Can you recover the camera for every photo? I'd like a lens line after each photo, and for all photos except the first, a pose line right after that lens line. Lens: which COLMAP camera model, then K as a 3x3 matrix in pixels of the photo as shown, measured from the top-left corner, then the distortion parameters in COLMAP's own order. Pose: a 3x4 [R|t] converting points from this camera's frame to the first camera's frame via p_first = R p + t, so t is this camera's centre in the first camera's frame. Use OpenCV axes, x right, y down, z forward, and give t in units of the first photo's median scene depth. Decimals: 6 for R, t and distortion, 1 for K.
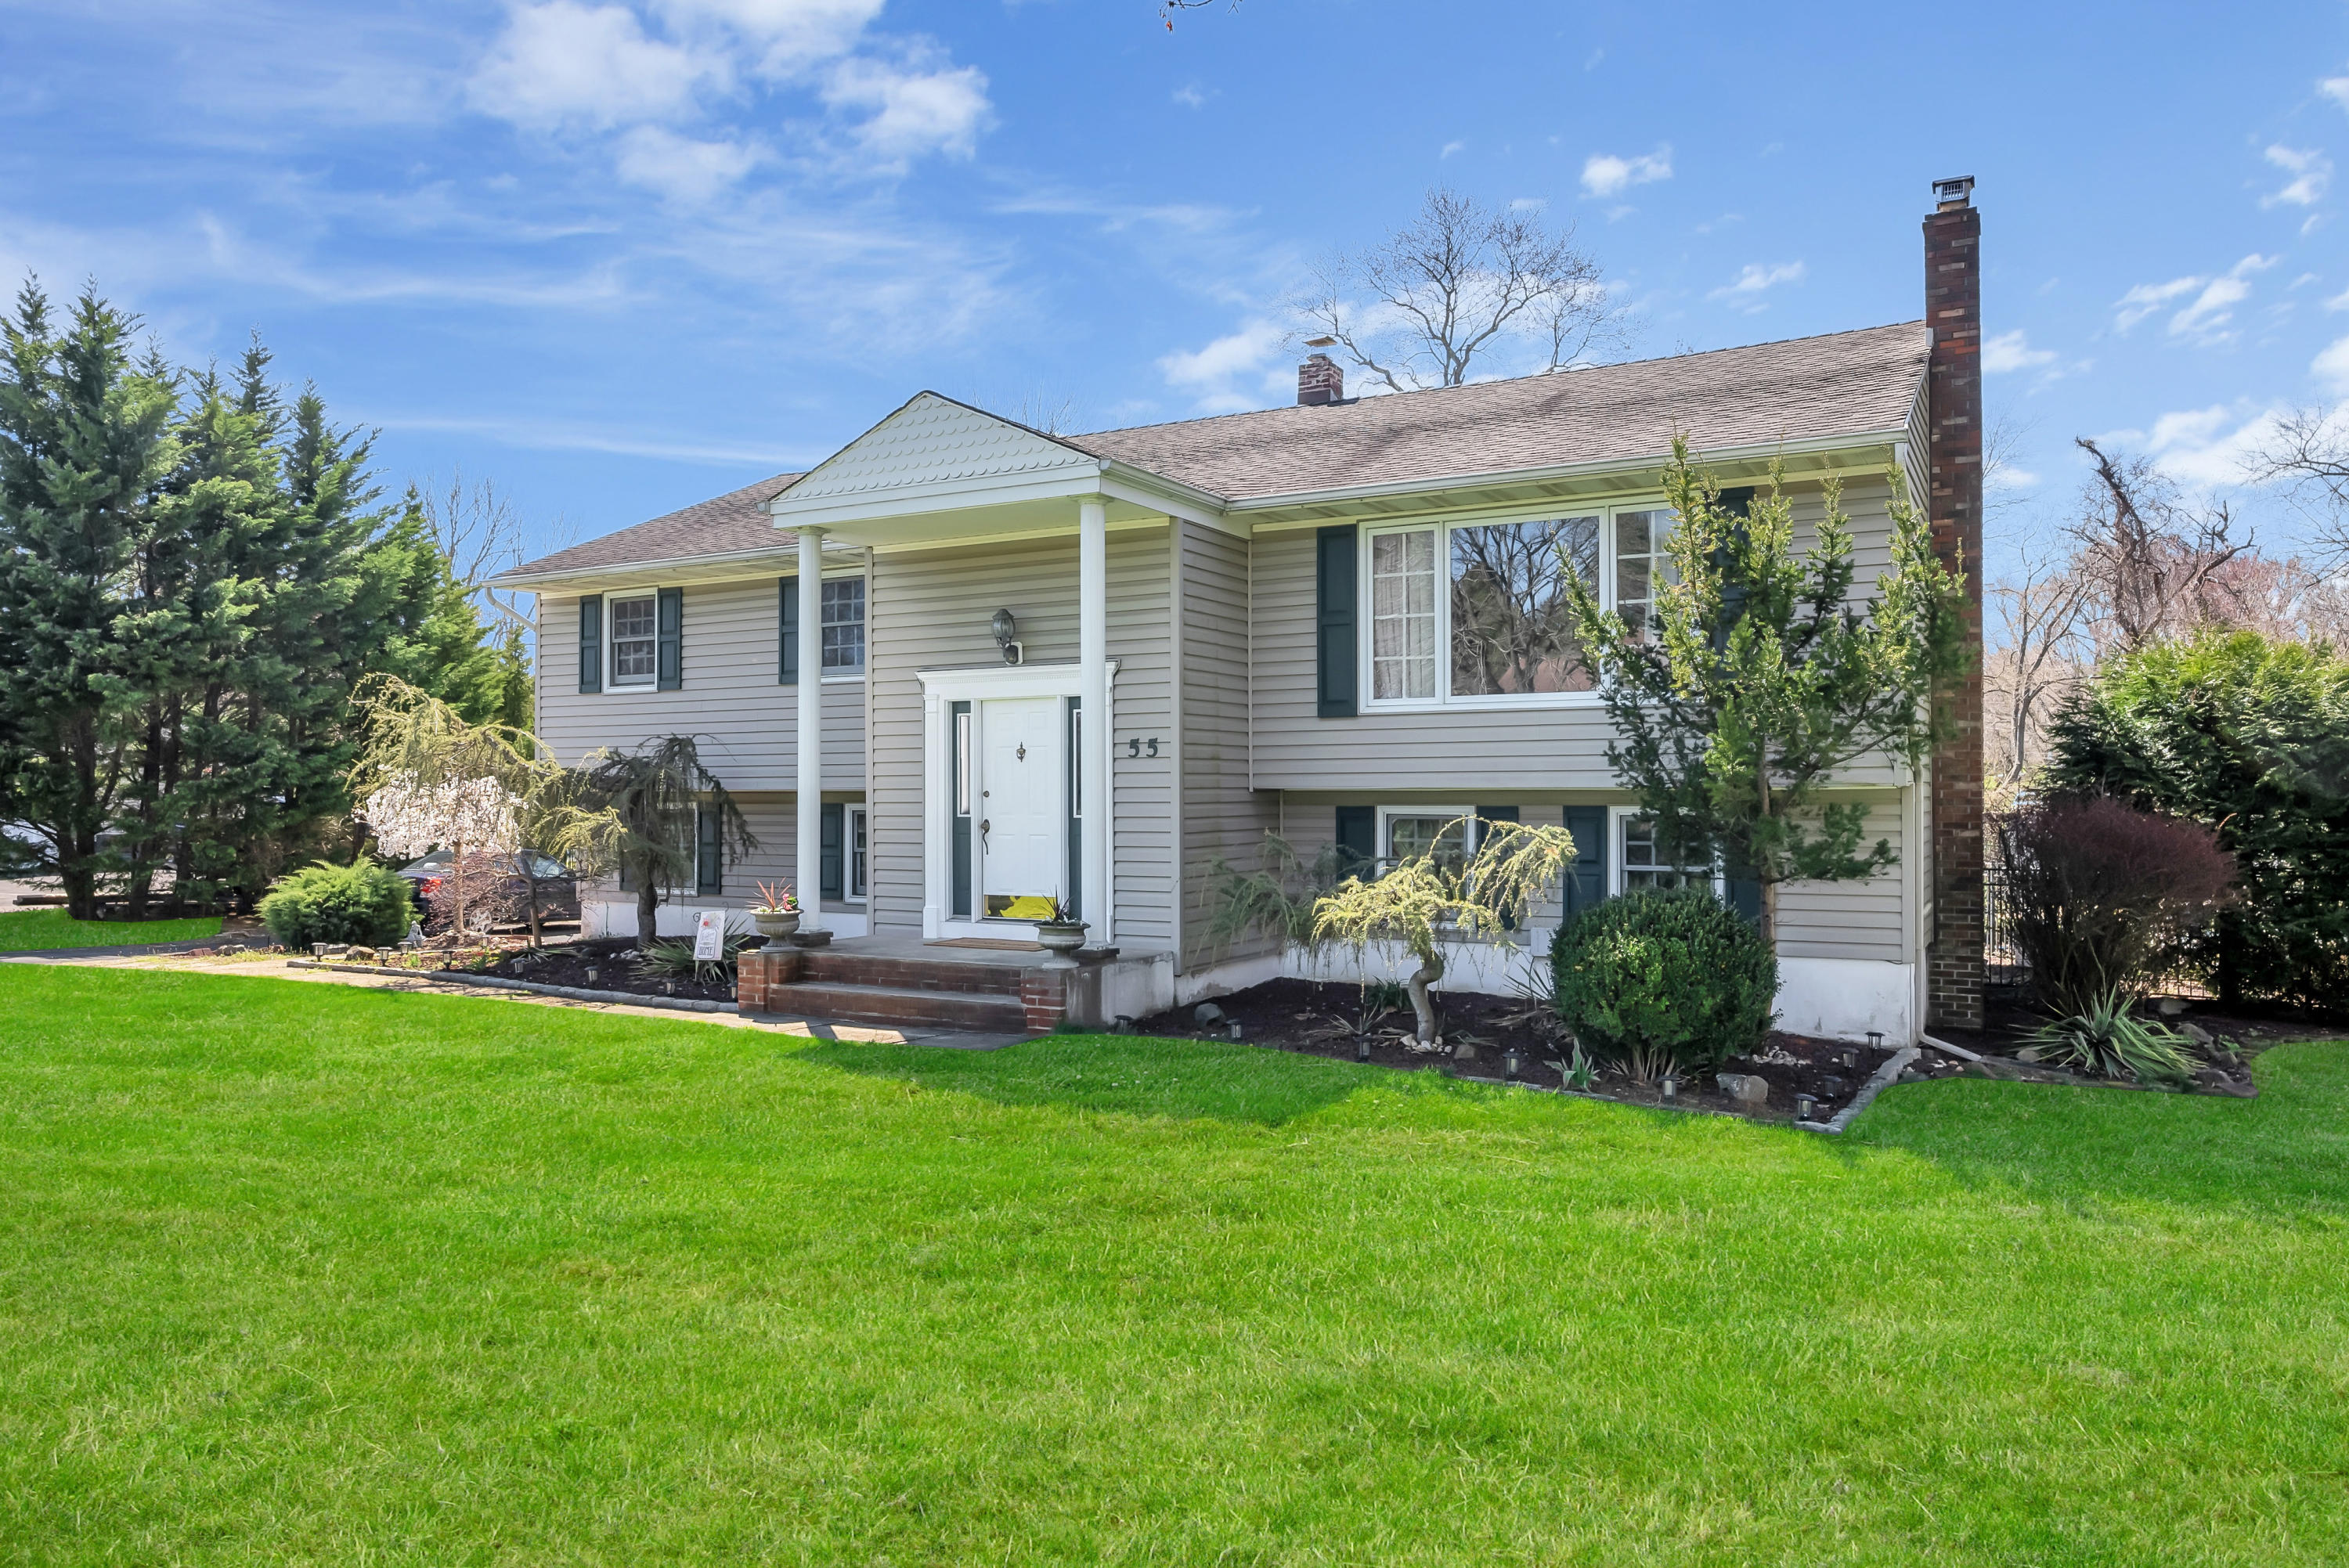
lens RADIAL K [[1536.5, 0, 1174.5], [0, 1536.5, 784.0], [0, 0, 1]] dist [-0.004567, -0.000691]
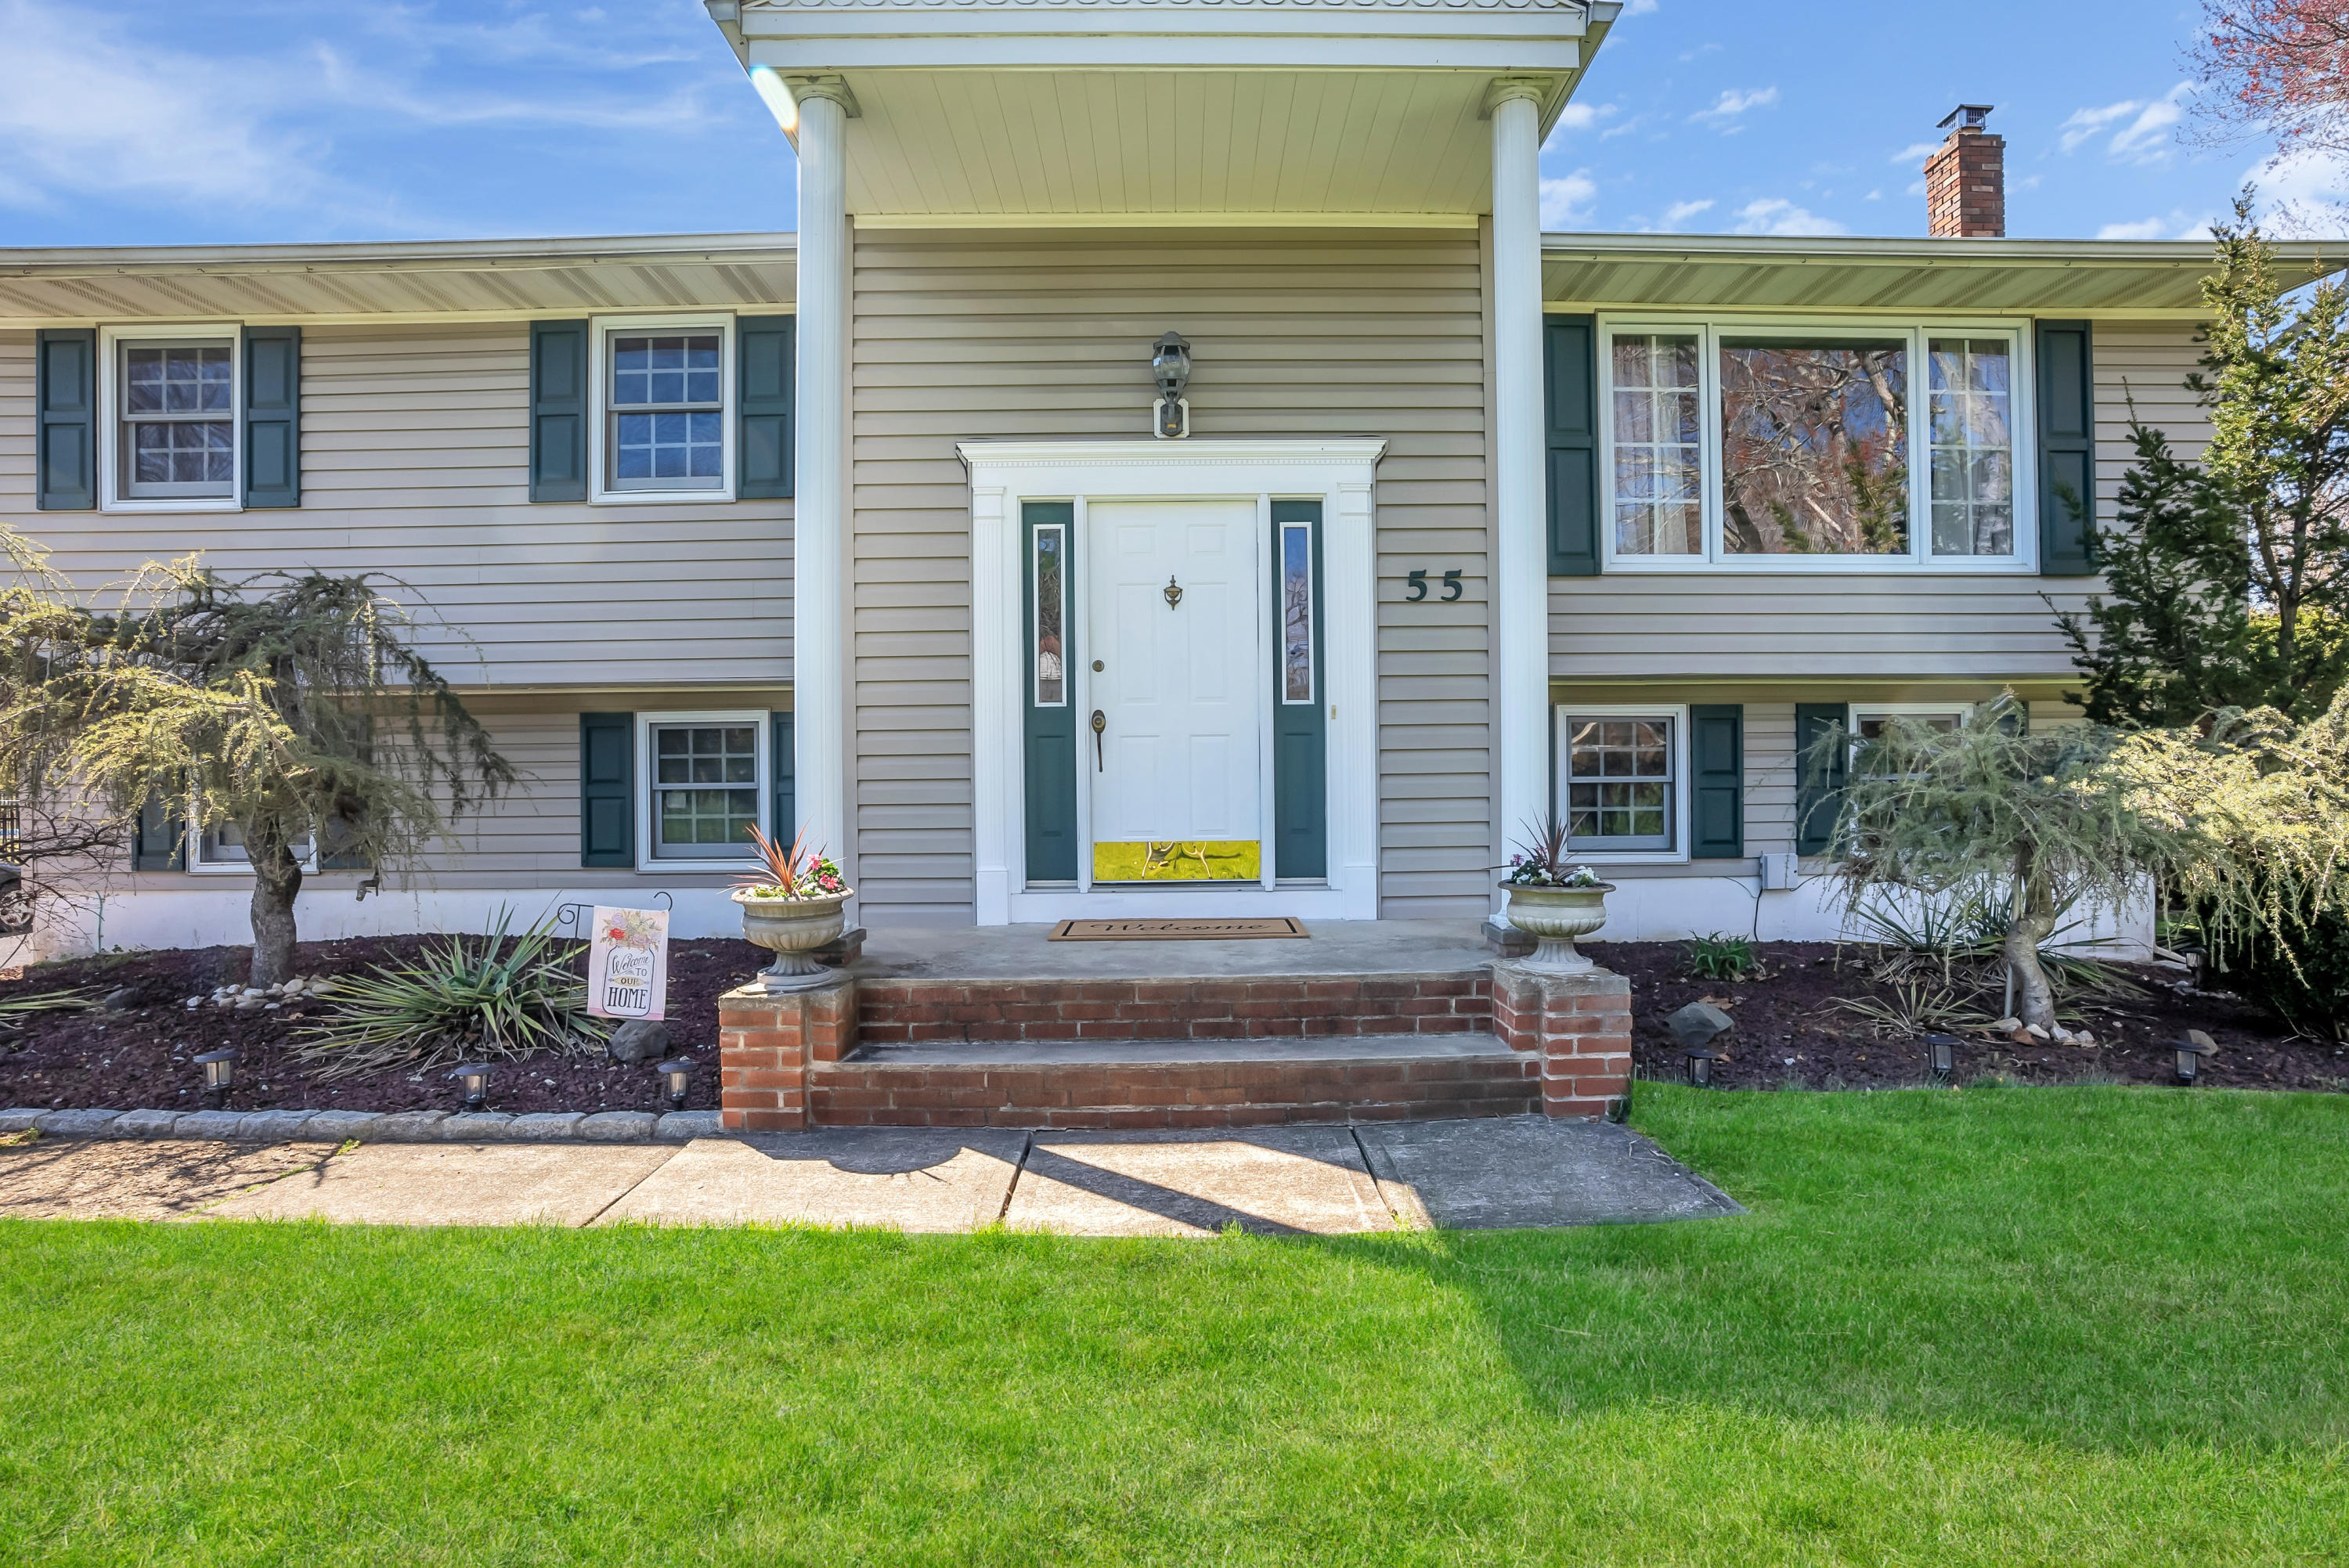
lens RADIAL K [[1108.0, 0, 1176.4], [0, 1108.0, 776.6], [0, 0, 1]] dist [-0.071001, 0.028394]
pose [[0.864164, -0.007179, 0.503159, -0.309996], [0.003915, 0.999964, 0.007544, 0.045400], [-0.503195, -0.004549, 0.864161, 0.643854]]
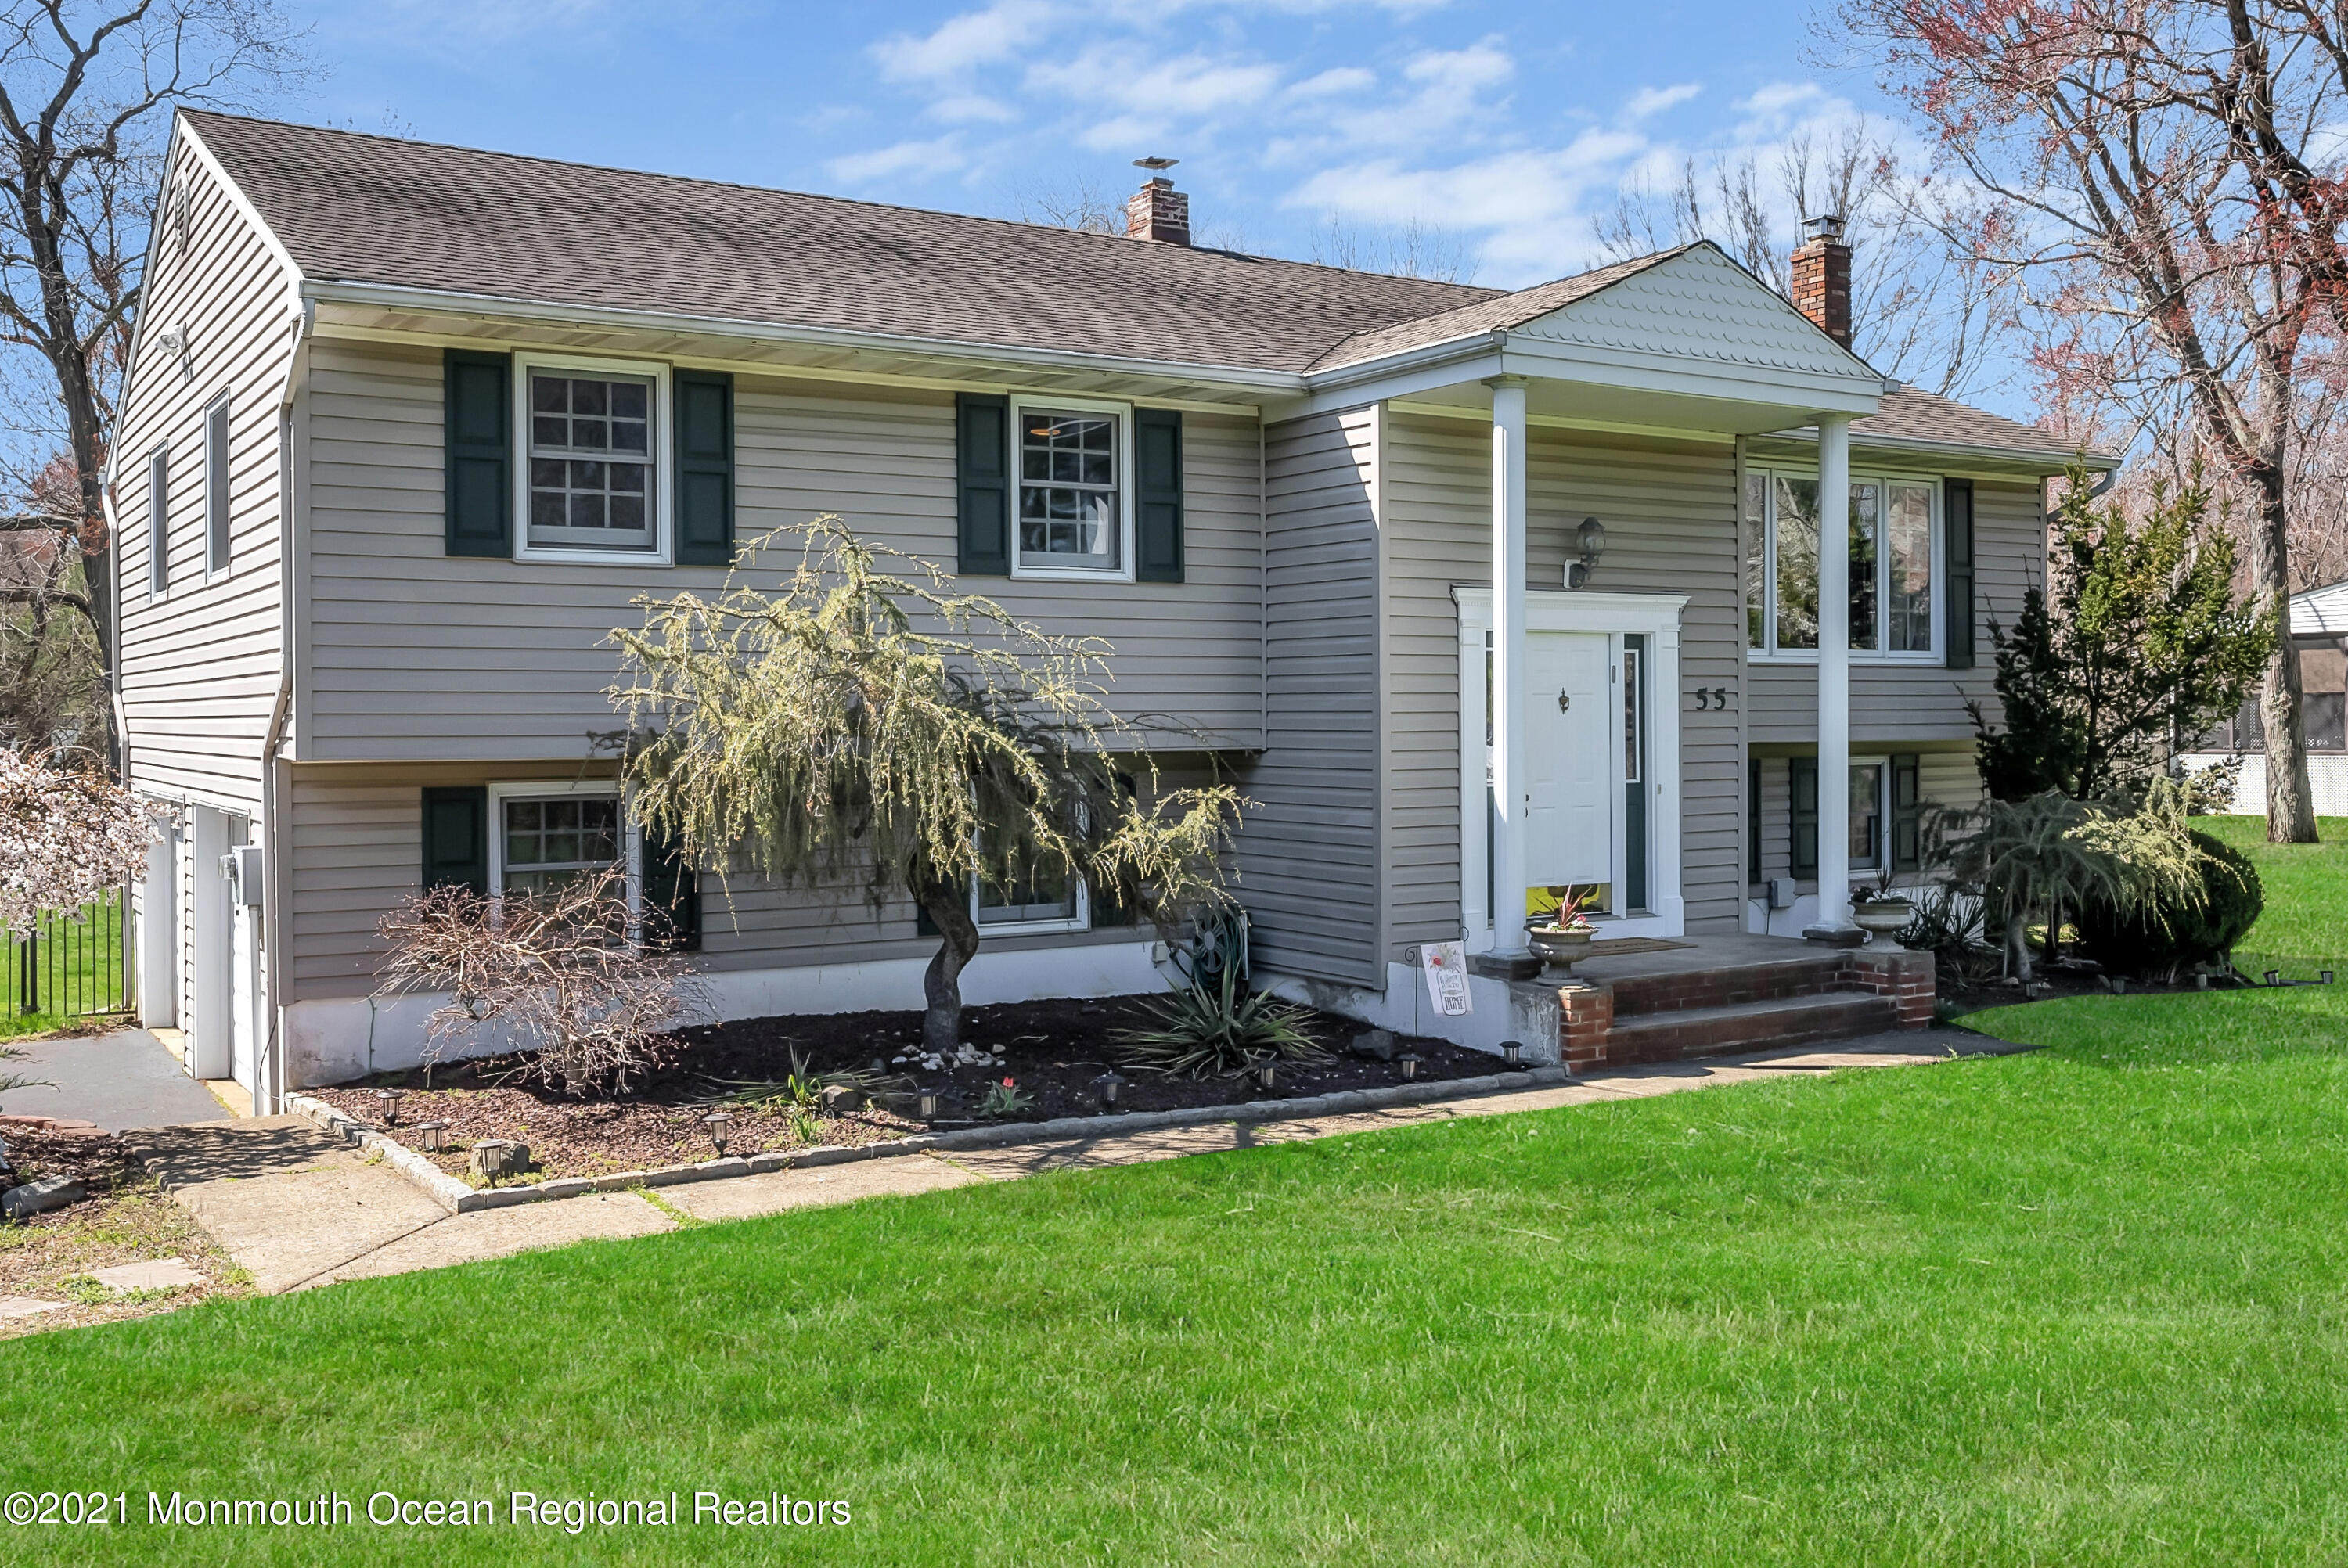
lens RADIAL K [[2118.9, 0, 1117.9], [0, 2118.9, 735.7], [0, 0, 1]] dist [-0.013703, 0.004462]
pose [[0.487288, -0.006946, 0.873214, -1.151745], [-0.000622, 0.999965, 0.008301, -0.011997], [-0.873241, -0.004588, 0.487267, 0.678856]]
